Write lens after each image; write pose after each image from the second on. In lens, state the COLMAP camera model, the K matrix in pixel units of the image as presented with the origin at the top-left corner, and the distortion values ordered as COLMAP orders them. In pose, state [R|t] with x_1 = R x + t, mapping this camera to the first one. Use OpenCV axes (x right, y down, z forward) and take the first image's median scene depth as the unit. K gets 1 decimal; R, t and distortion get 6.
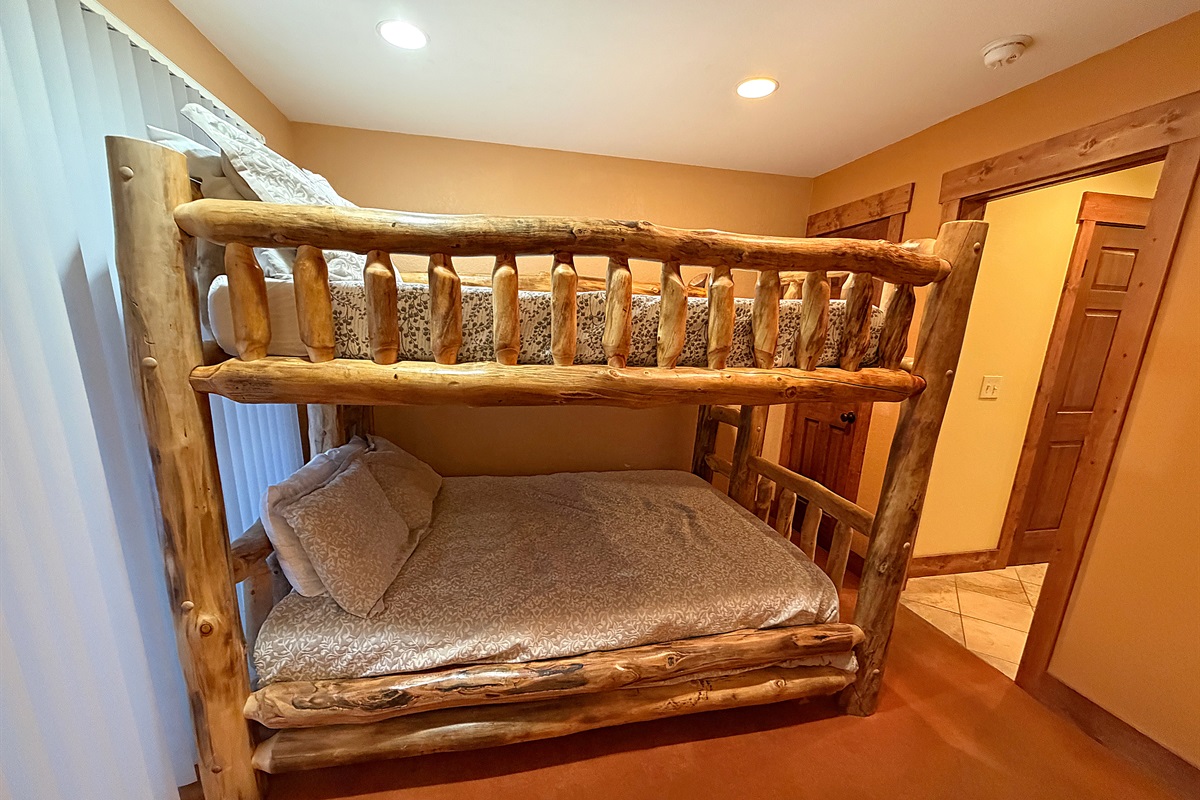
lens RADIAL K [[455.7, 0, 599.5], [0, 455.7, 442.5], [0, 0, 1]] dist [0.000272, -0.000049]
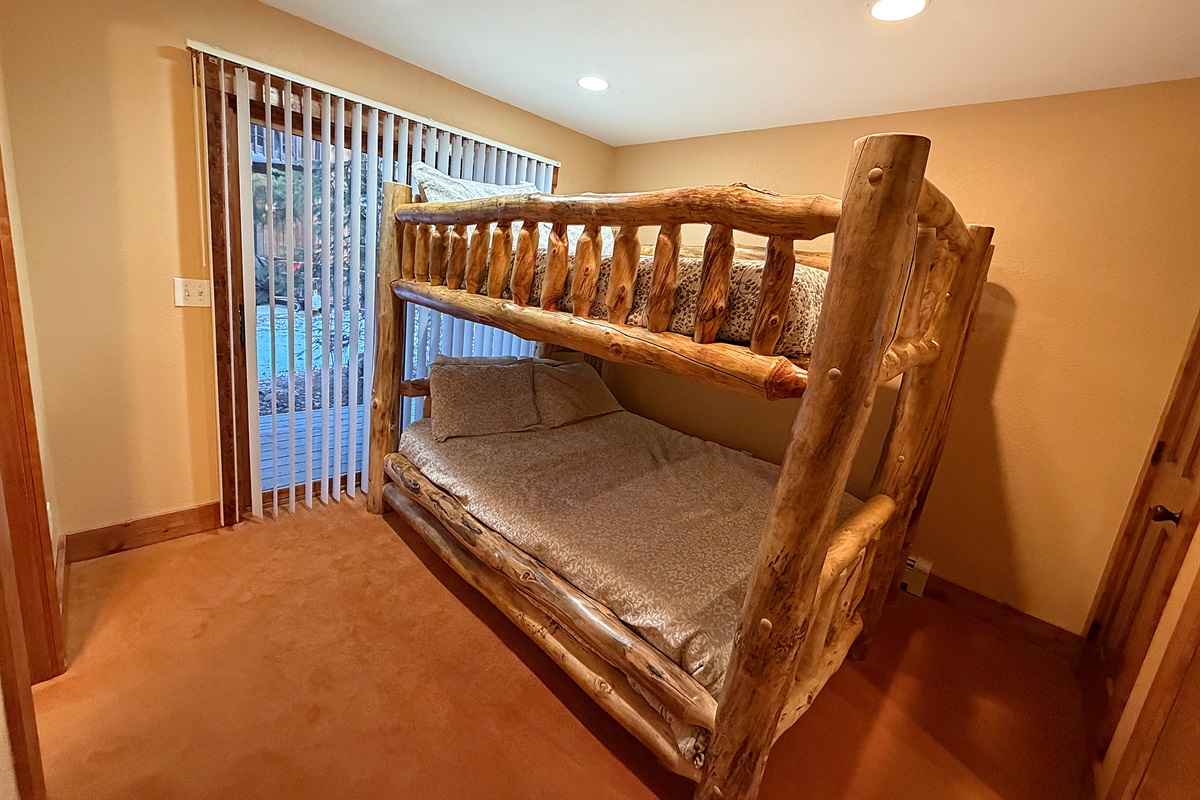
lens RADIAL K [[481.9, 0, 597.5], [0, 481.9, 368.1], [0, 0, 1]] dist [-0.000855, -0.000080]
pose [[0.564913, 0.195848, -0.801572, 1.074438], [-0.285278, 0.957877, 0.032986, -0.083587], [0.774267, 0.210037, 0.596988, 0.335503]]
